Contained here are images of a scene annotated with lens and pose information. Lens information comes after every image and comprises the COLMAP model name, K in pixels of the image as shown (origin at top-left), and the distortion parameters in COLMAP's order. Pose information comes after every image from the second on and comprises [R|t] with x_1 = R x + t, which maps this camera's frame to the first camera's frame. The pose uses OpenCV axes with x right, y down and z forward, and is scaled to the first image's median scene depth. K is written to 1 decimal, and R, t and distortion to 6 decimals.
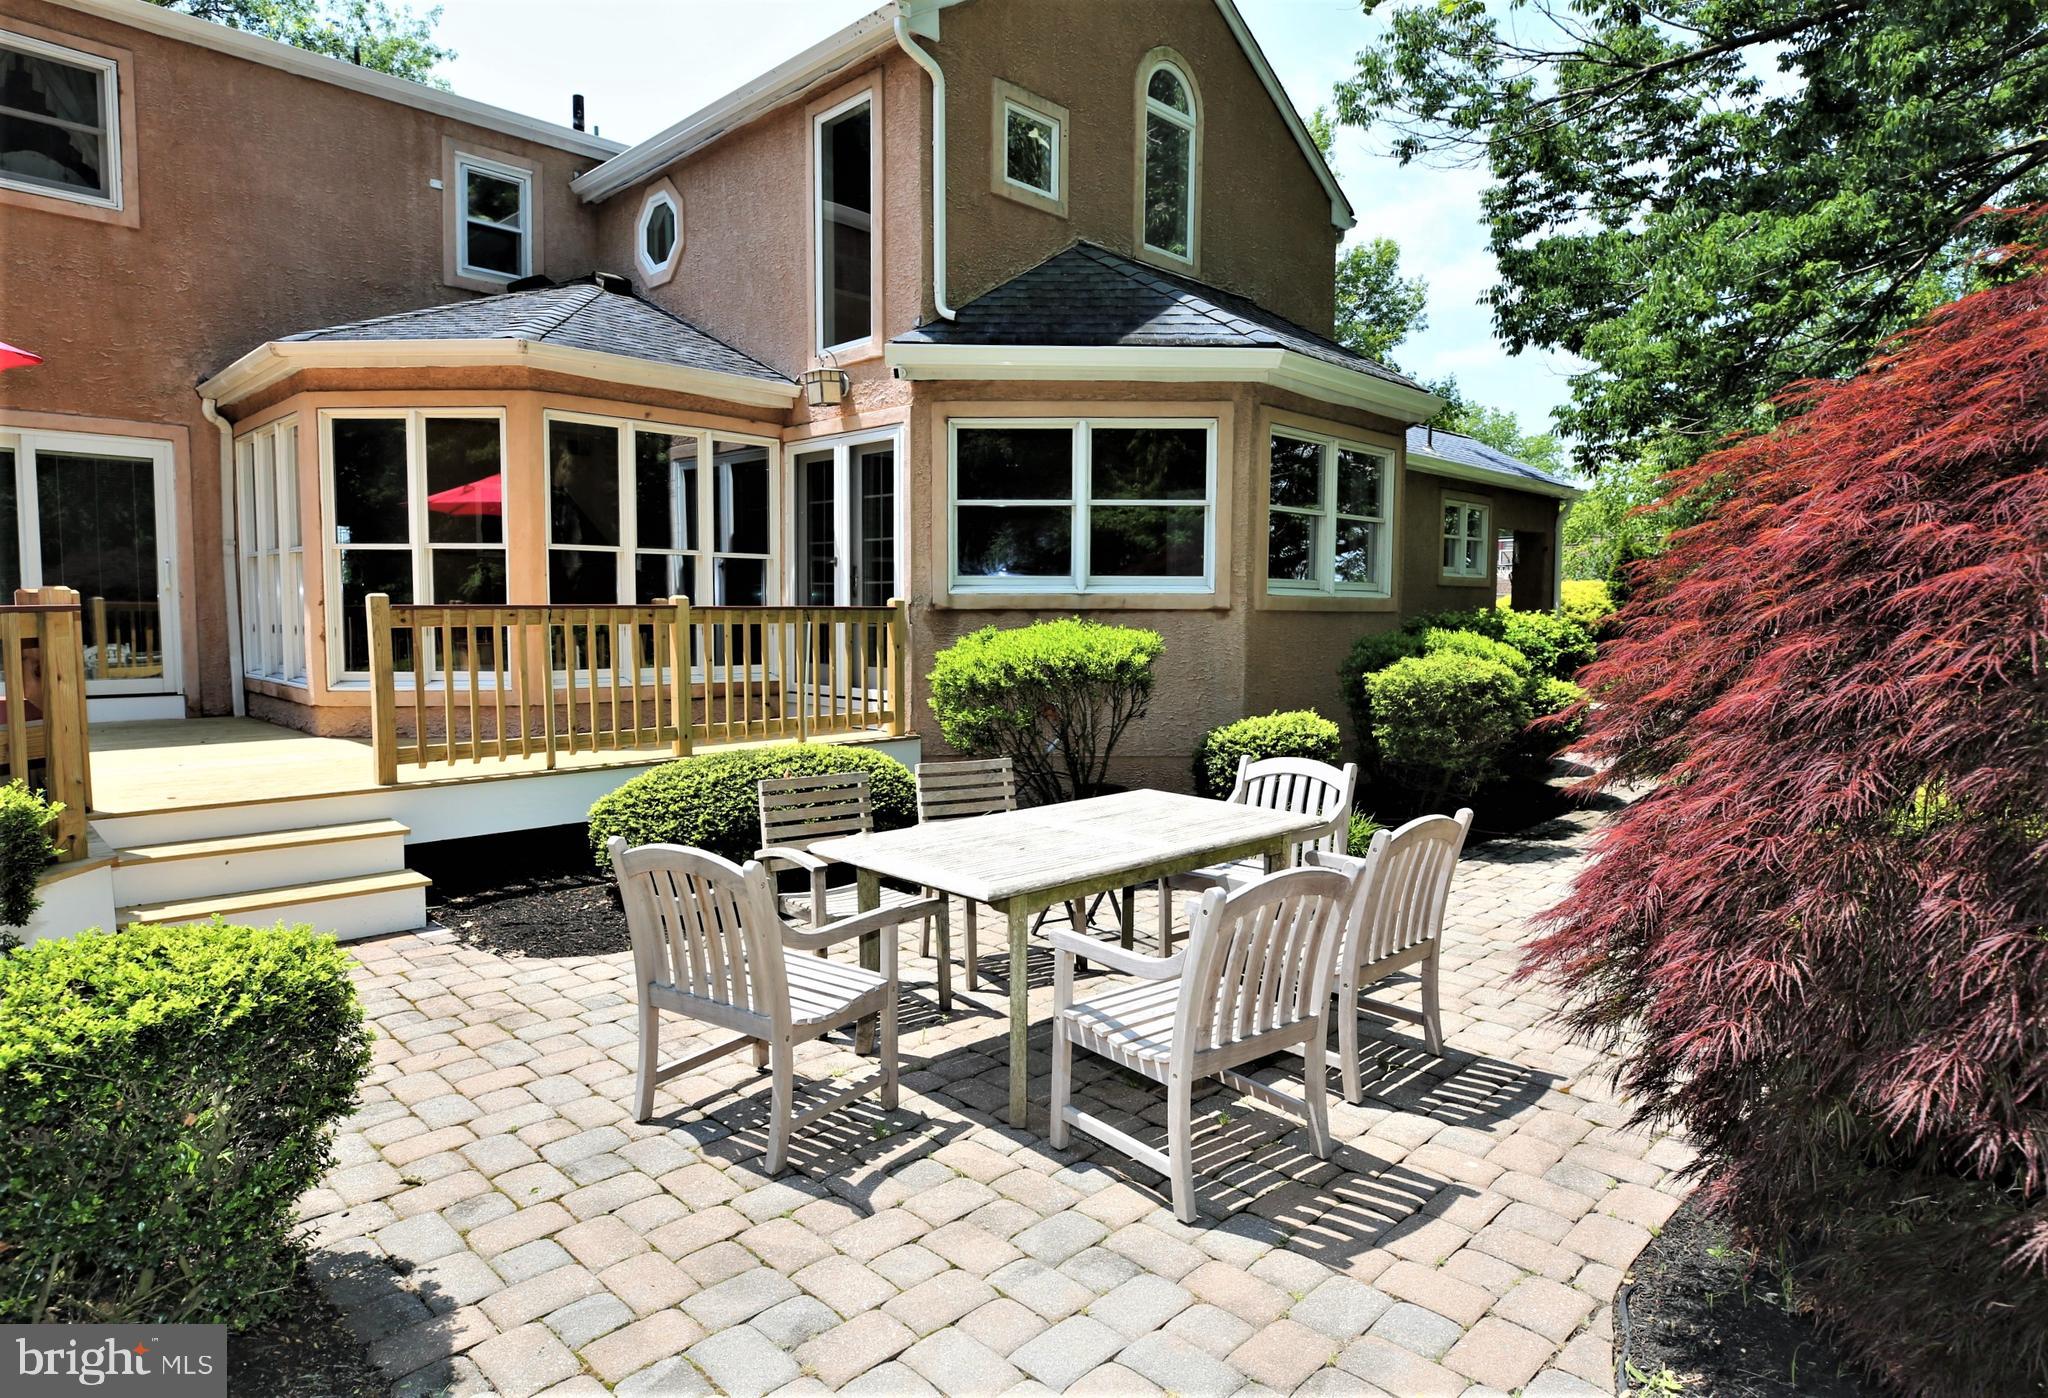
lens RADIAL K [[1138.6, 0, 984.5], [0, 1138.6, 673.8], [0, 0, 1]] dist [-0.017845, 0.002529]
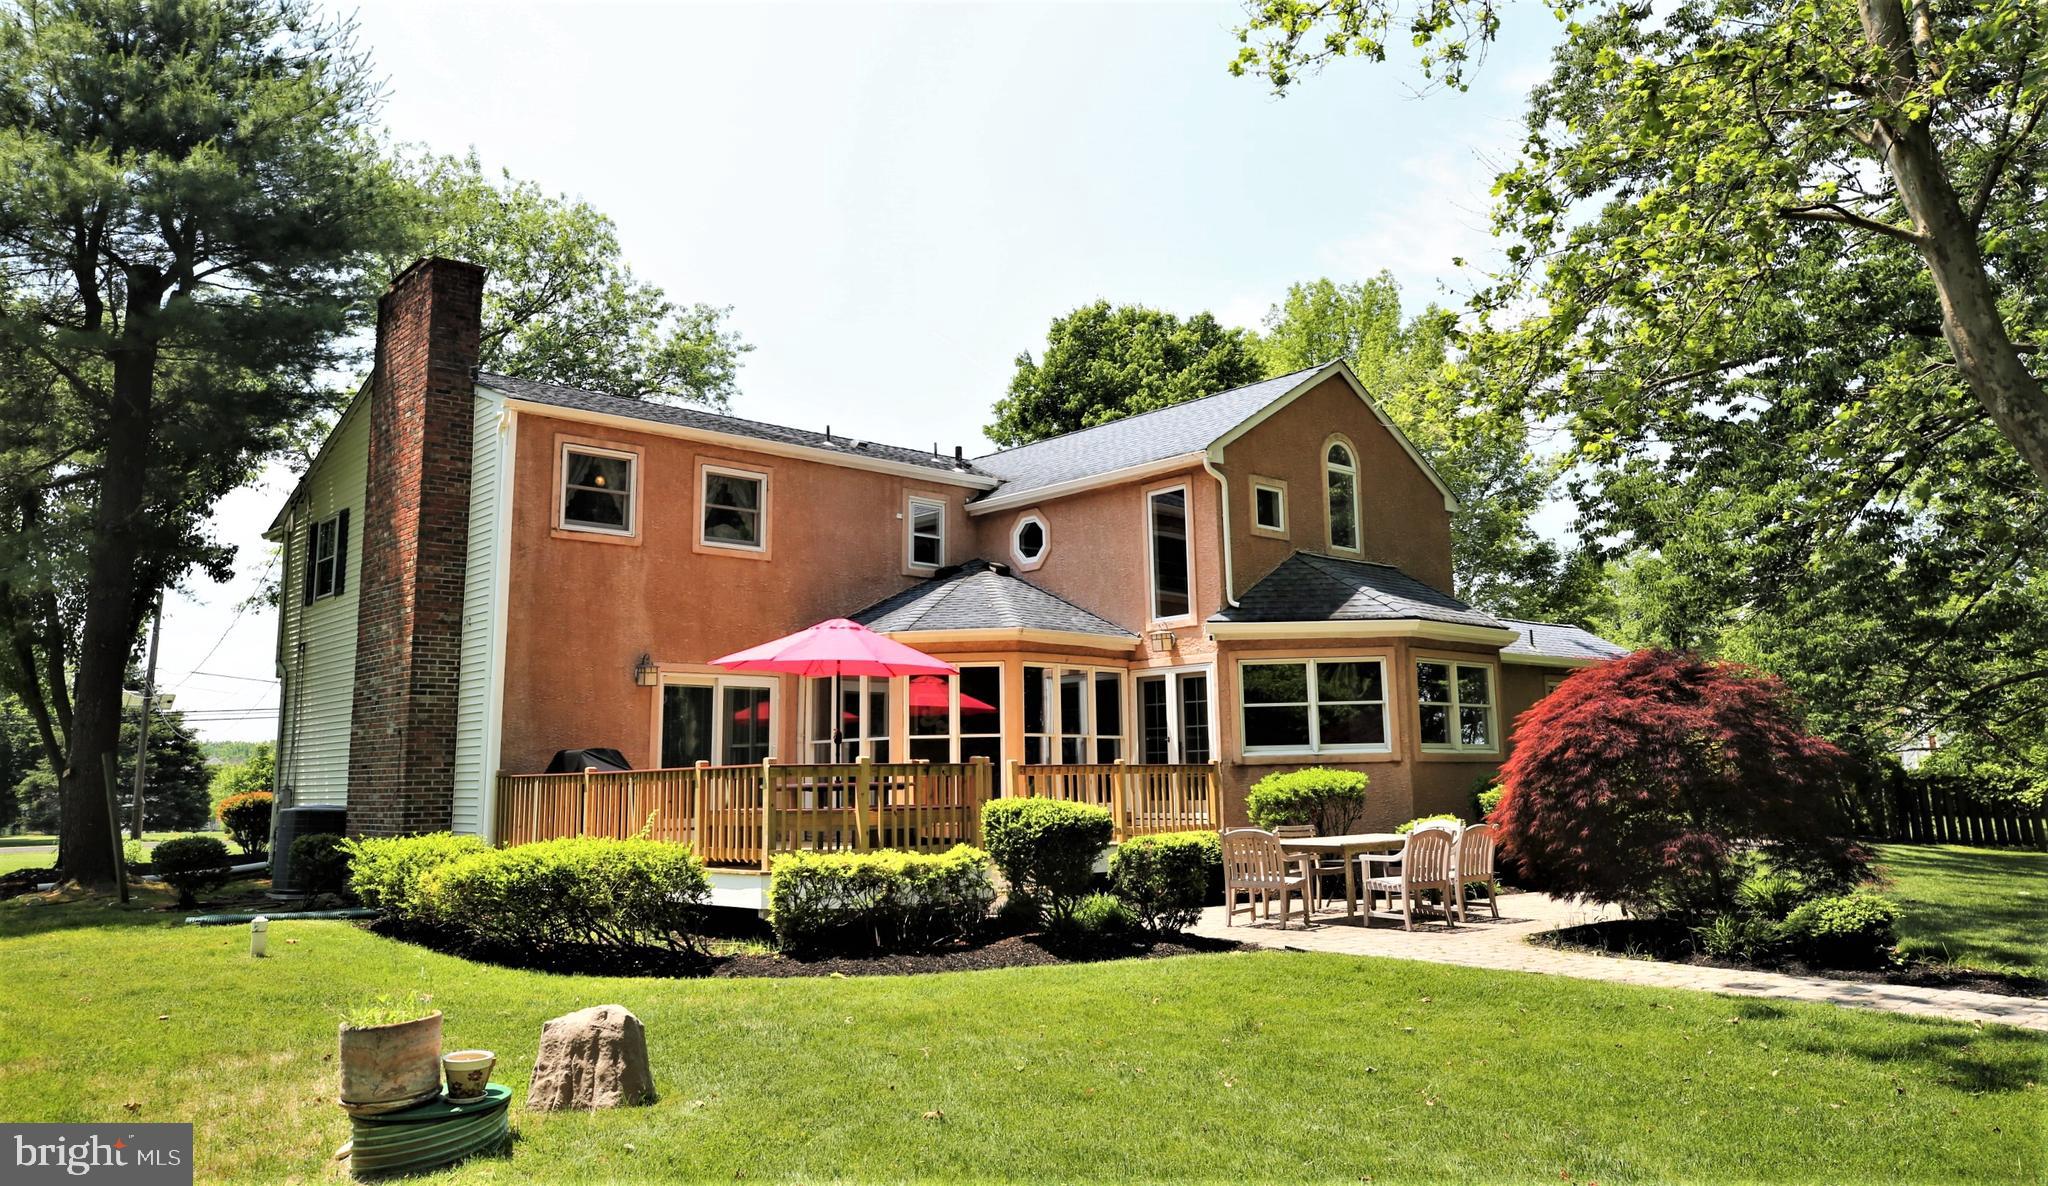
lens RADIAL K [[1382.7, 0, 1023.0], [0, 1382.7, 545.2], [0, 0, 1]] dist [-0.005141, -0.000806]
pose [[0.998884, -0.028900, -0.037362, -0.272306], [0.019684, 0.973716, -0.226914, 0.088876], [0.042937, 0.225926, 0.973198, -1.153229]]
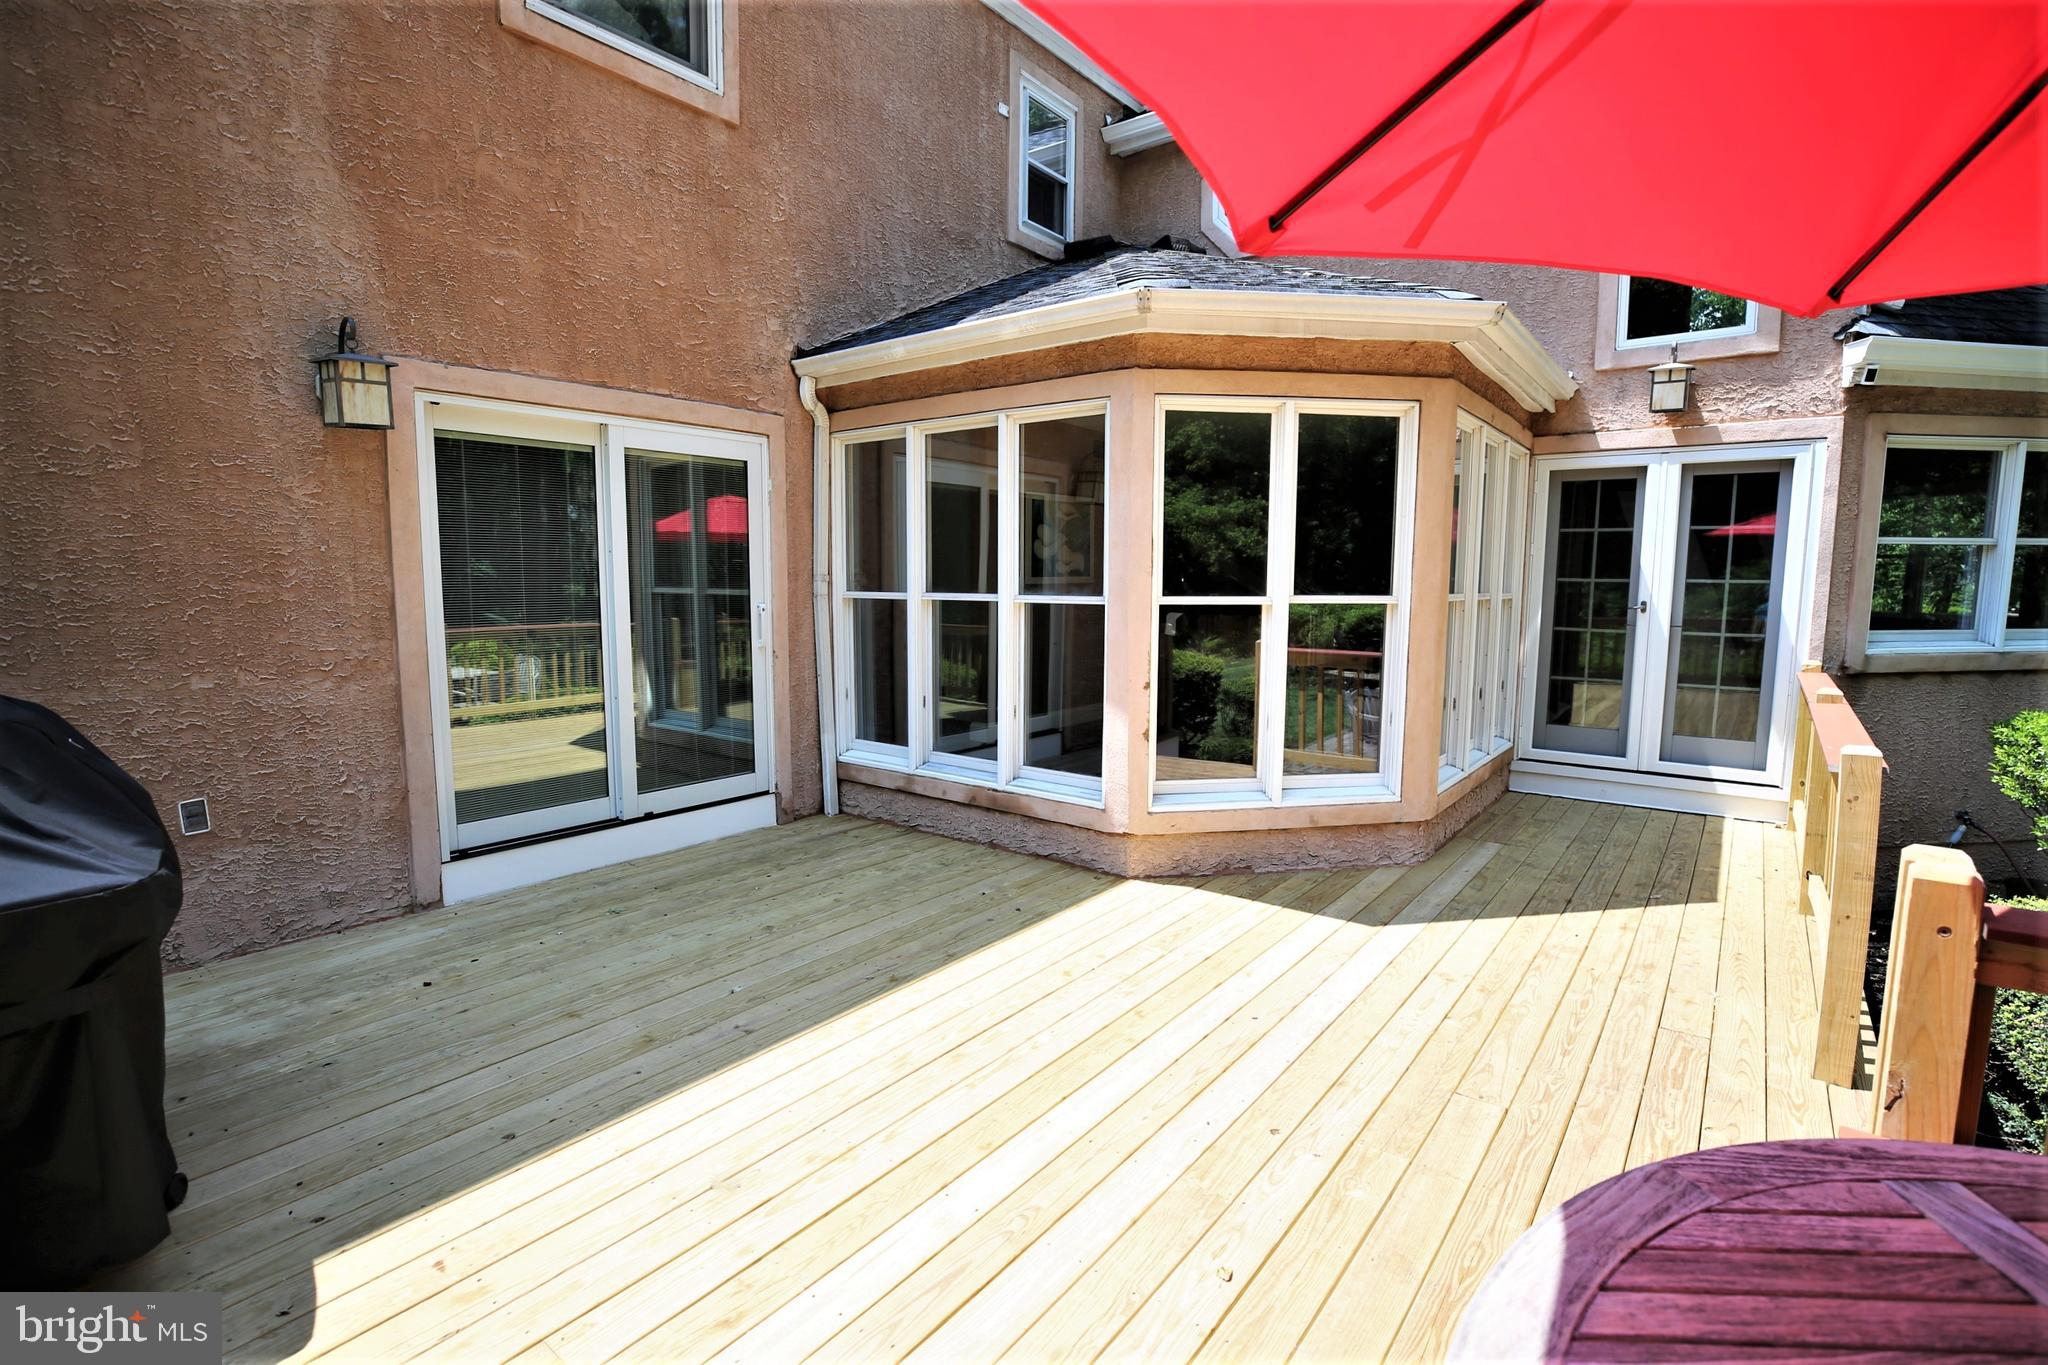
lens RADIAL K [[948.1, 0, 1023.1], [0, 948.1, 669.8], [0, 0, 1]] dist [-0.055853, 0.017652]
pose [[0.991491, -0.016293, 0.129148, -0.670522], [0.011133, 0.999114, 0.040579, -0.087678], [-0.129695, -0.038796, 0.990795, 0.414497]]
